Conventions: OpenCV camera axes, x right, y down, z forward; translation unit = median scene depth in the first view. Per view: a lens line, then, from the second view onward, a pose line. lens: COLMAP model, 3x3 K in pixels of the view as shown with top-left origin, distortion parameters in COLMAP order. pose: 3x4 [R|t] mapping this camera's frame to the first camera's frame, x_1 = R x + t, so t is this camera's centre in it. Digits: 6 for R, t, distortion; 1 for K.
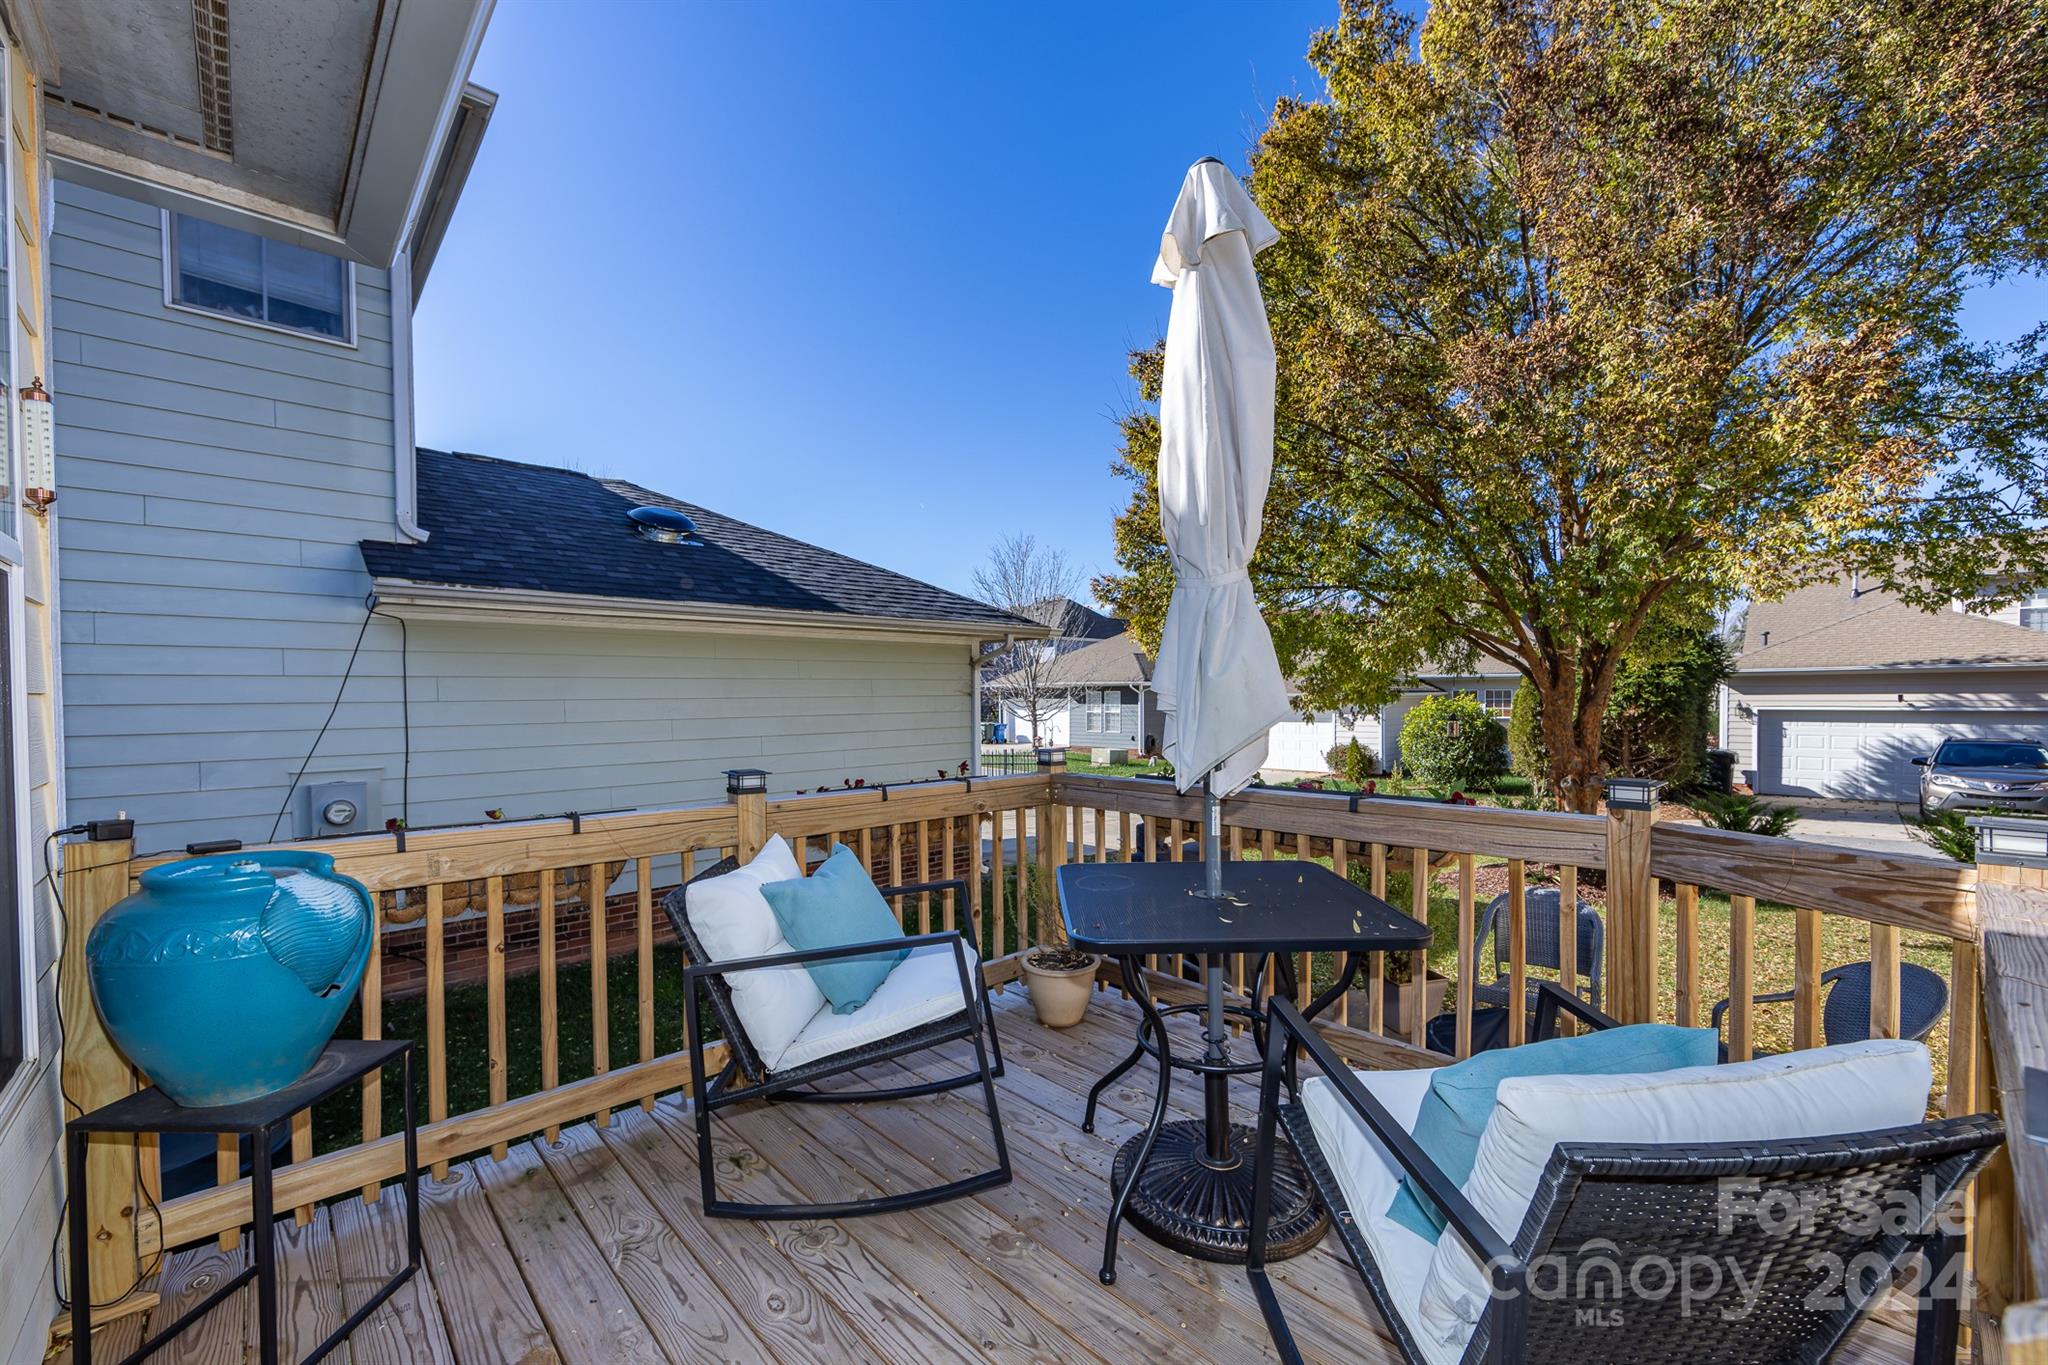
lens RADIAL K [[811.1, 0, 1034.9], [0, 811.1, 709.0], [0, 0, 1]] dist [0.000435, -0.000497]
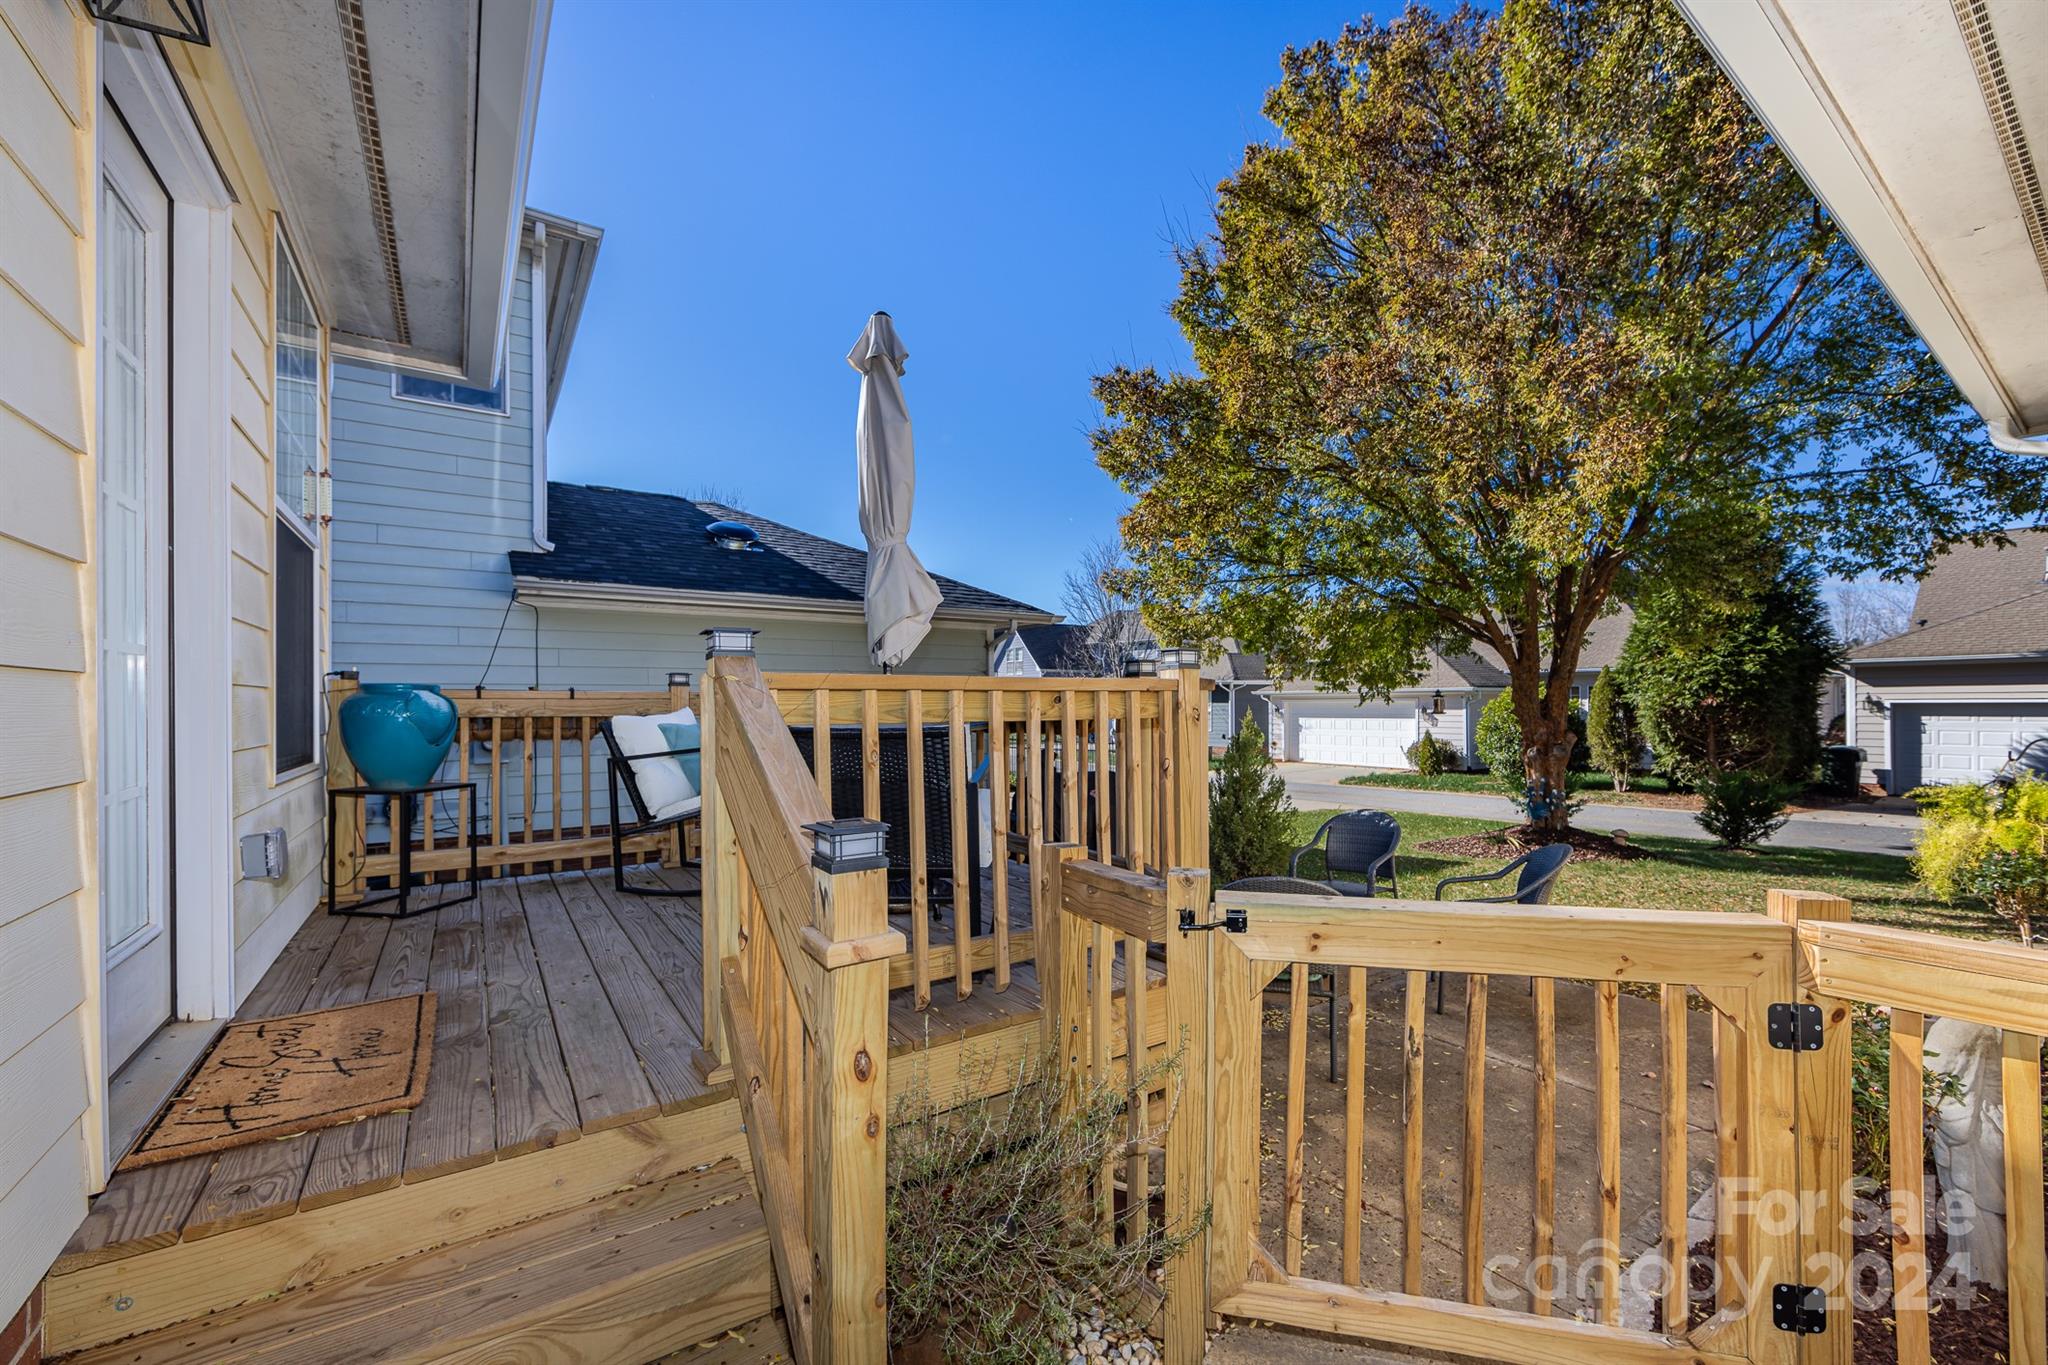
lens RADIAL K [[811.1, 0, 1029.6], [0, 811.1, 697.7], [0, 0, 1]] dist [0.000435, -0.000497]
pose [[0.987249, 0.000736, -0.159183, 0.177135], [-0.004301, 0.999748, -0.022055, 0.046015], [0.159127, 0.022458, 0.987003, -0.150237]]
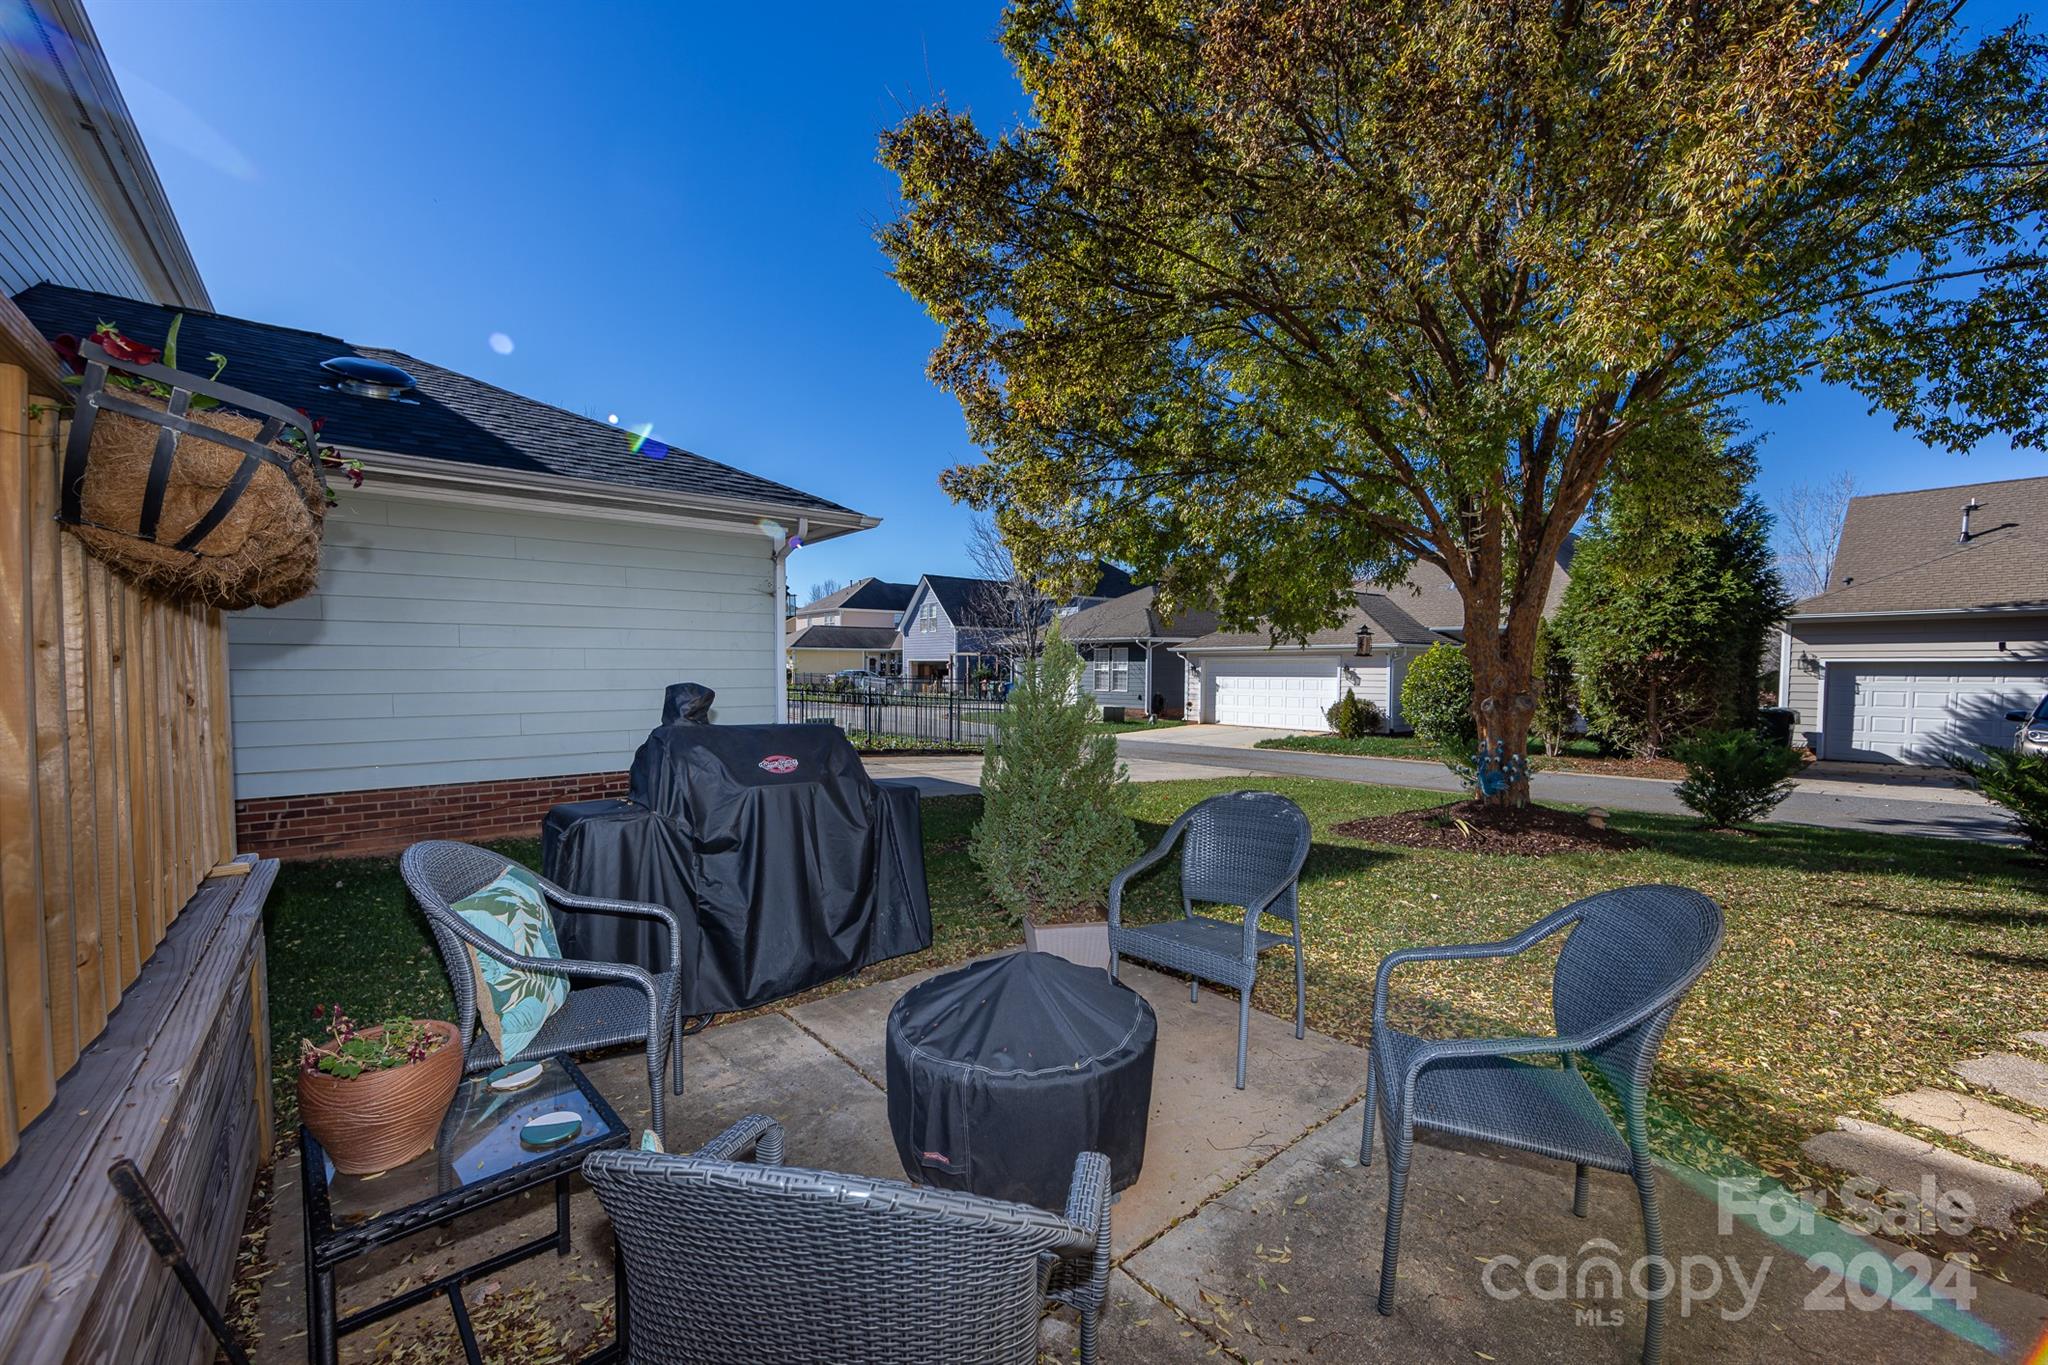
lens RADIAL K [[811.1, 0, 1029.5], [0, 811.1, 700.4], [0, 0, 1]] dist [0.000435, -0.000497]
pose [[0.996924, 0.013848, -0.077143, 0.269676], [-0.011918, 0.999606, 0.025430, 0.071327], [0.077464, -0.024432, 0.996696, 0.172771]]
